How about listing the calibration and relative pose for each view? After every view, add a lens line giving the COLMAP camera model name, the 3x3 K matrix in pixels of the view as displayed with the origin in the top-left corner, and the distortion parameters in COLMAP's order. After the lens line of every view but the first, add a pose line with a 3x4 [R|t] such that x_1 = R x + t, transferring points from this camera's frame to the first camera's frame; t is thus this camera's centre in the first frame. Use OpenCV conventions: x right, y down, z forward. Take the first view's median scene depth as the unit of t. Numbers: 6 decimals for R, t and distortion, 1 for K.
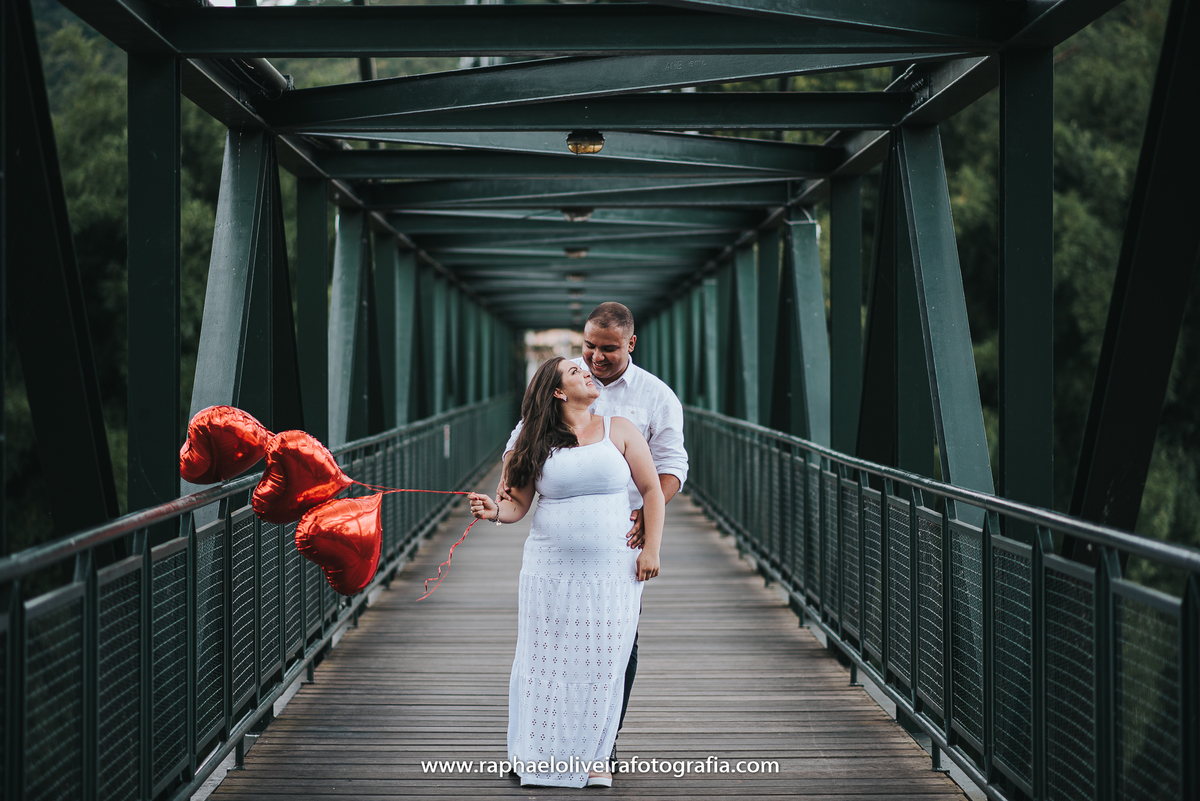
lens RADIAL K [[2907.8, 0, 600.0], [0, 2907.8, 400.5], [0, 0, 1]] dist [-0.031901, -0.352534]
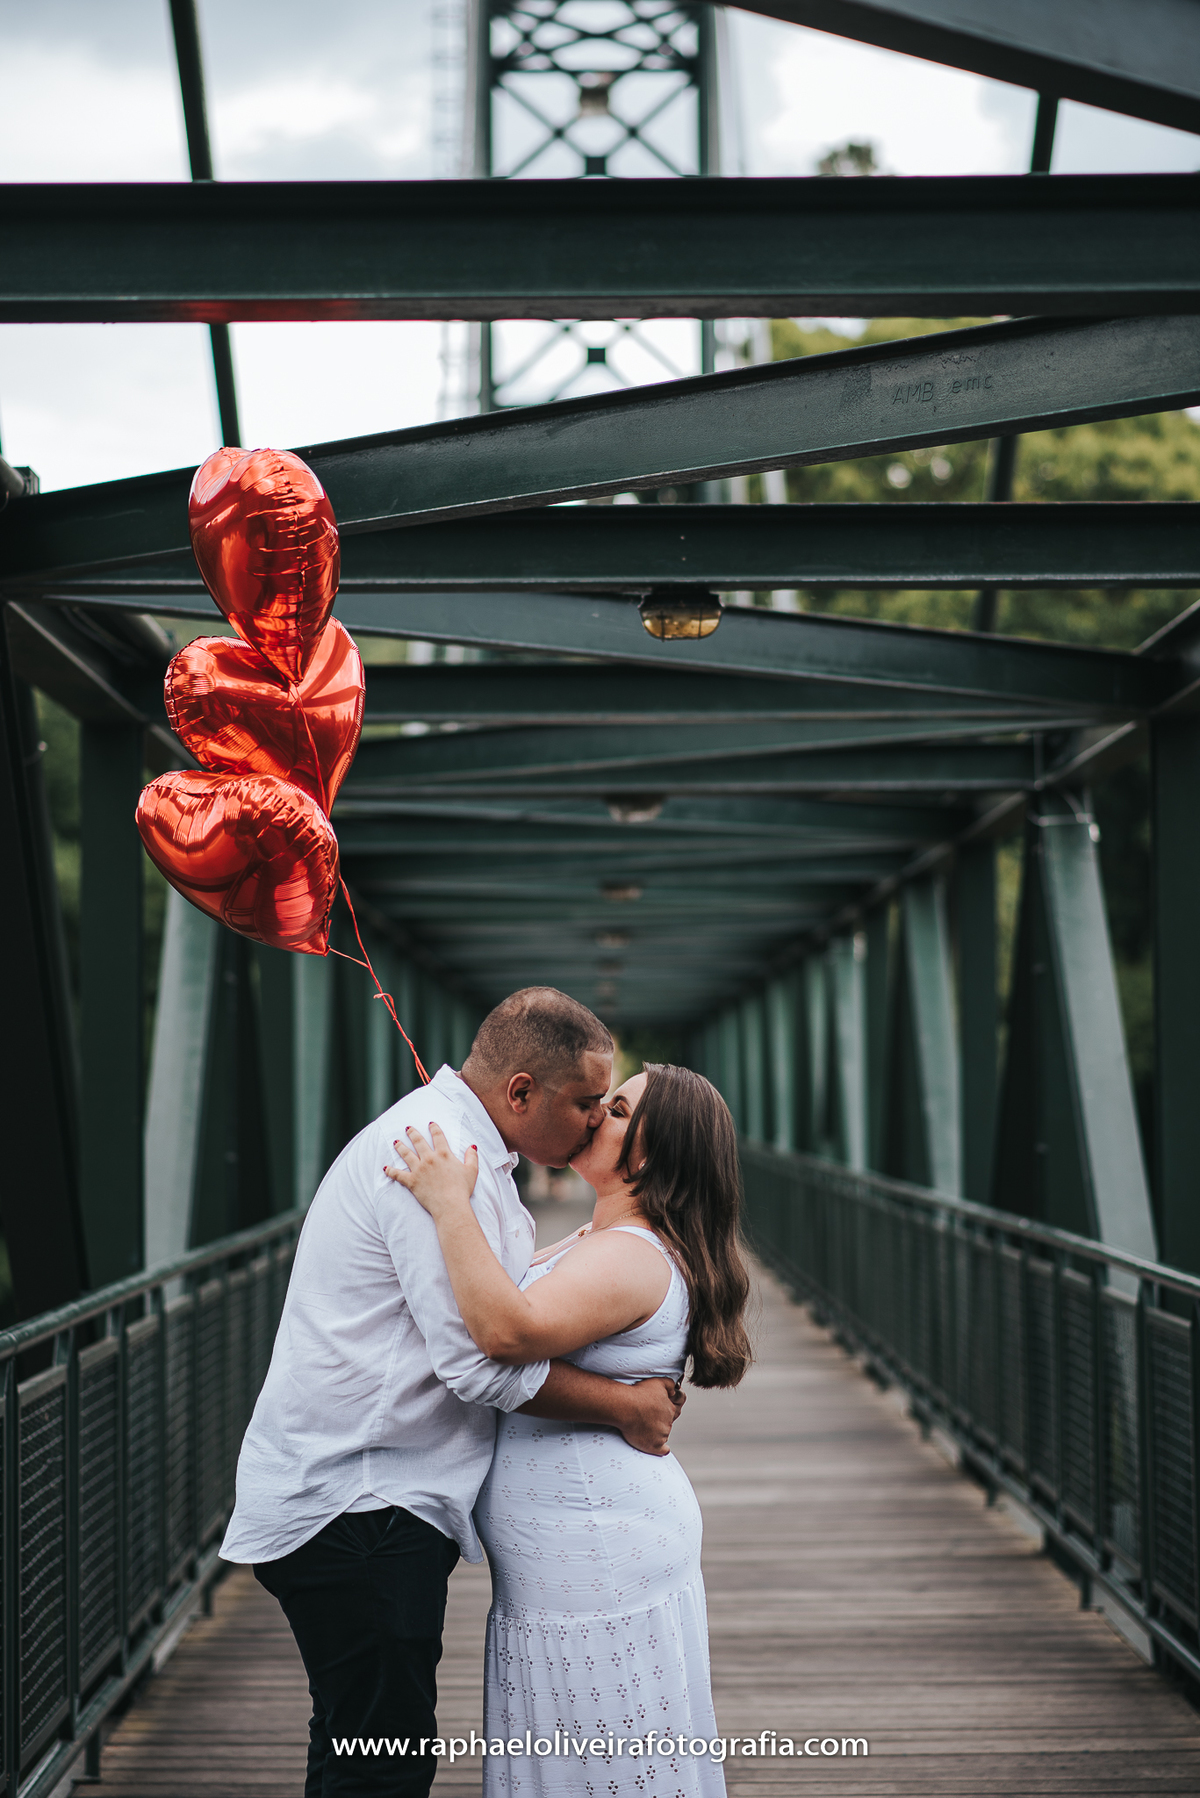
lens RADIAL K [[4356.9, 0, 600.0], [0, 4356.9, 899.0], [0, 0, 1]] dist [-0.031901, -0.352534]
pose [[0.999964, -0.005220, -0.006649, -0.009730], [0.004850, 0.998502, -0.054502, -0.004755], [0.006923, 0.054468, 0.998492, 0.228560]]
